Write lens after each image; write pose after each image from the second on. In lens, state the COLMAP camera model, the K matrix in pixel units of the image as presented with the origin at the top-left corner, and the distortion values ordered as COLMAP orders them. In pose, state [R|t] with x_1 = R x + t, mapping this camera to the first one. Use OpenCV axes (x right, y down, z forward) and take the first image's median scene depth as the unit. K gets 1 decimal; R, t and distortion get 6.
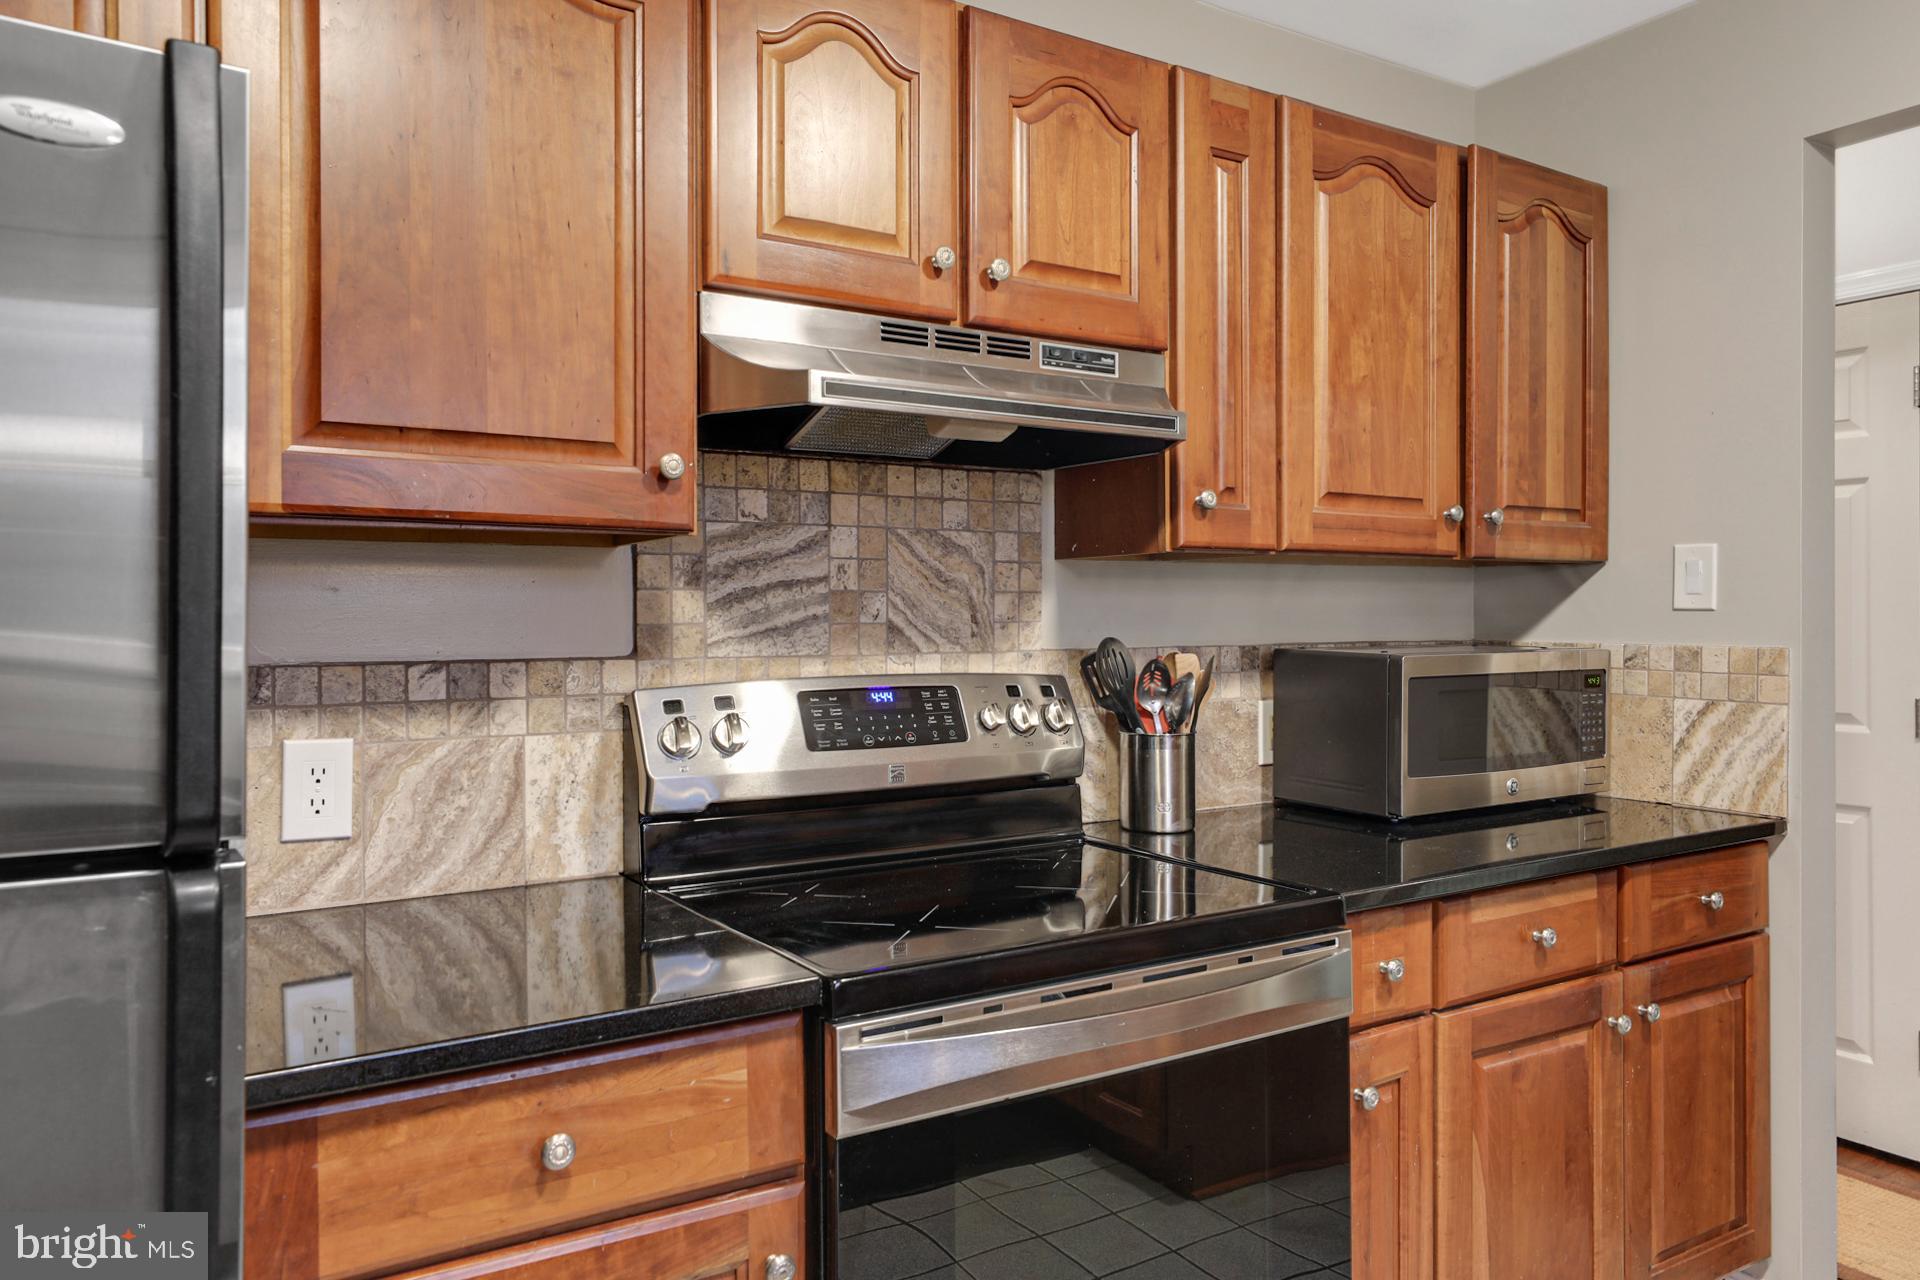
lens RADIAL K [[1325.7, 0, 961.5], [0, 1325.7, 634.5], [0, 0, 1]] dist [-0.008337, -0.000921]
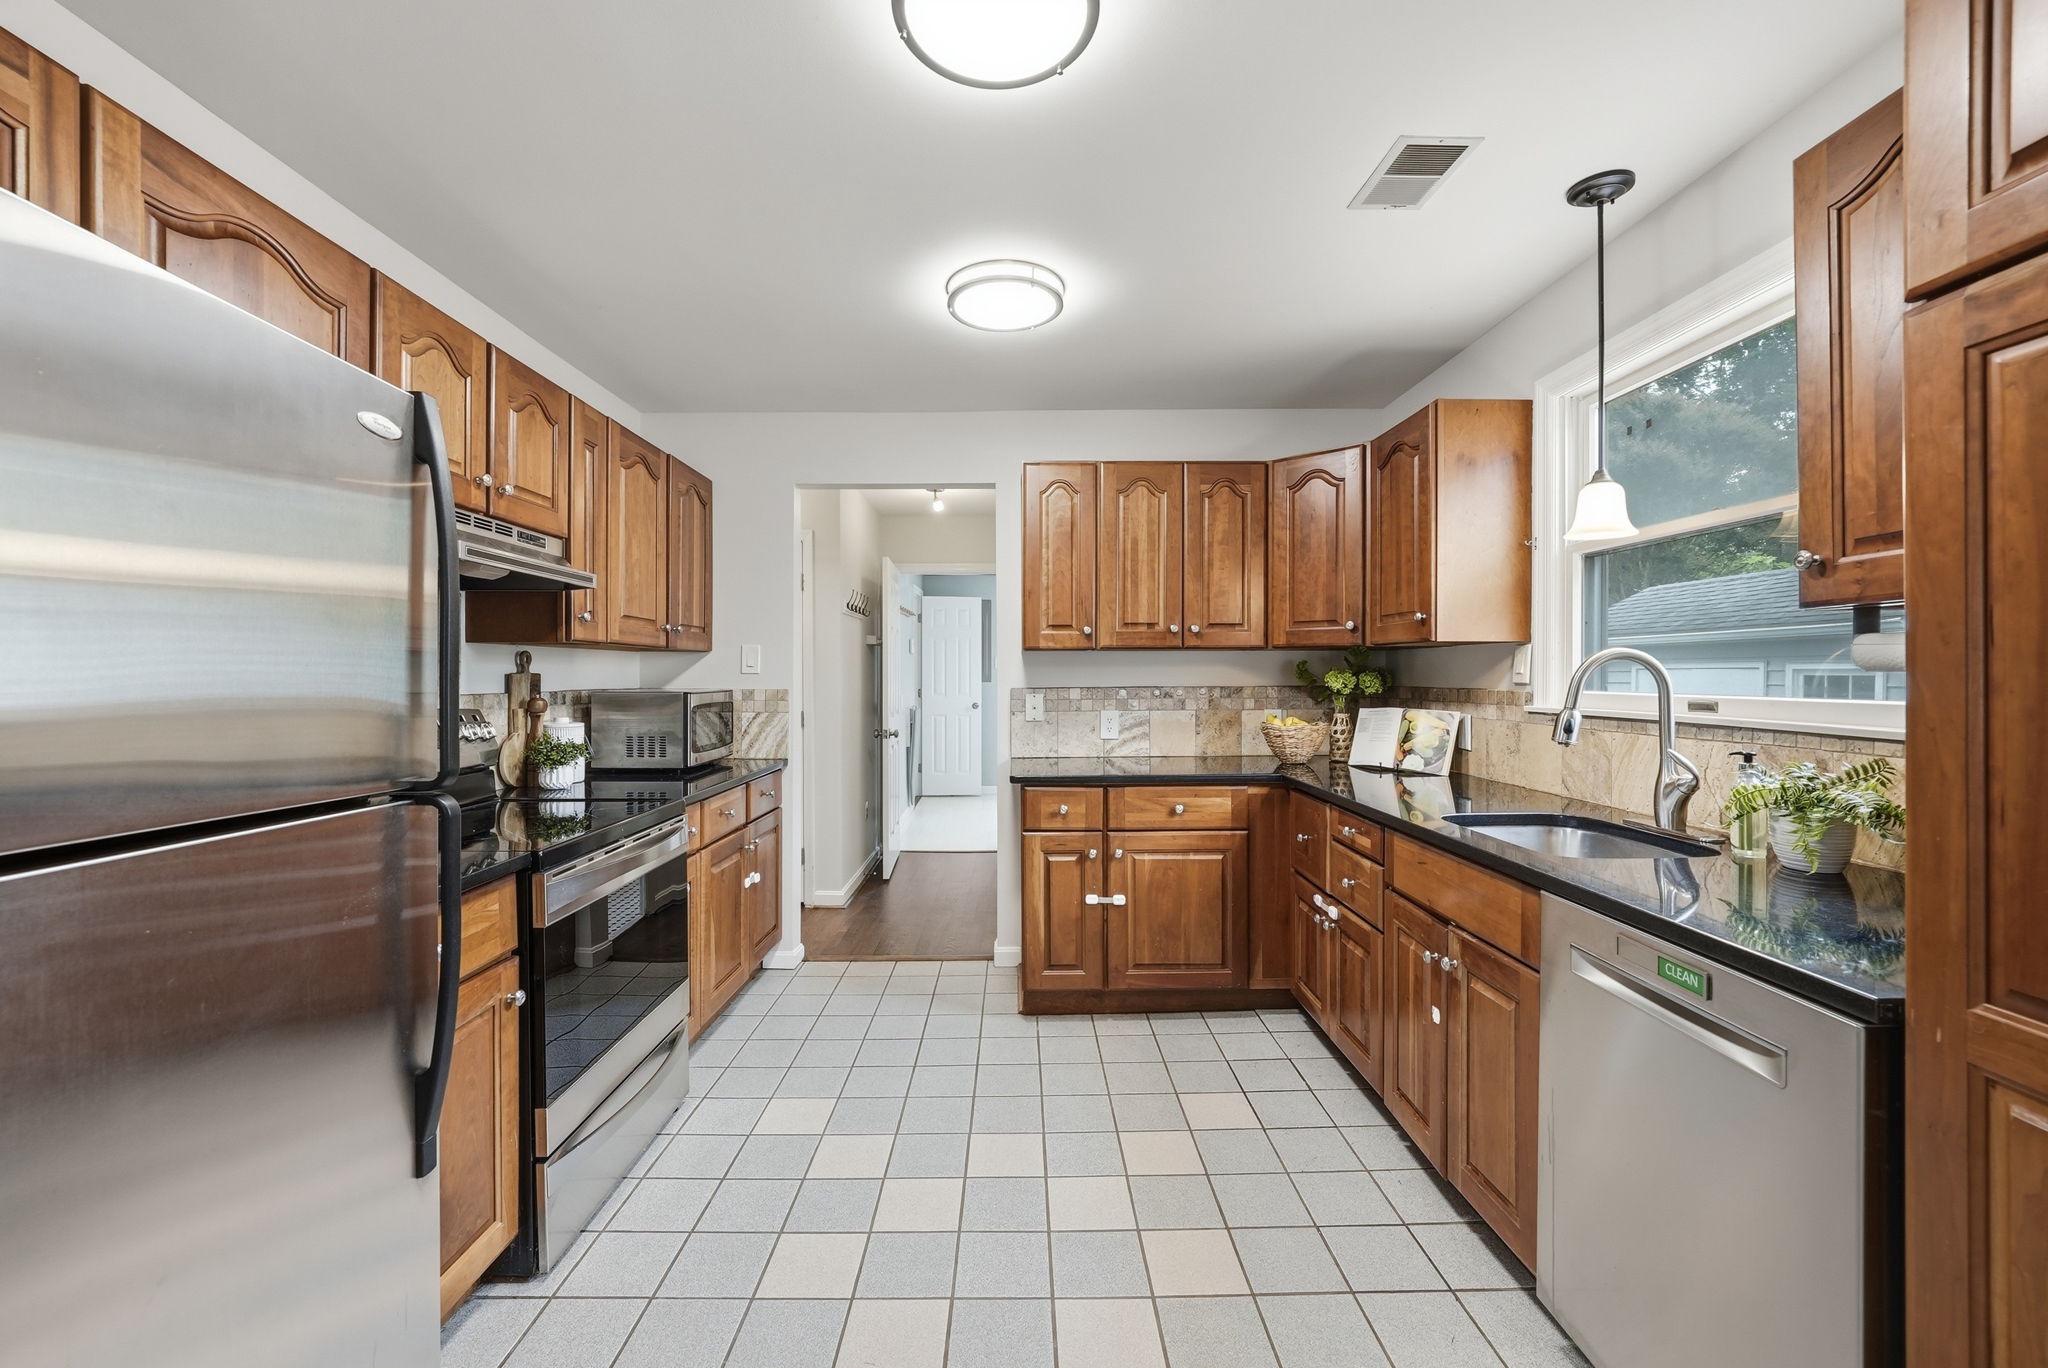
lens RADIAL K [[817.4, 0, 1020.2], [0, 817.4, 693.8], [0, 0, 1]] dist [0.031018, -0.001199]
pose [[0.531736, -0.015987, 0.846759, -0.470736], [0.010017, 0.999871, 0.012588, 0.004156], [-0.846851, 0.001789, 0.531828, -0.187326]]
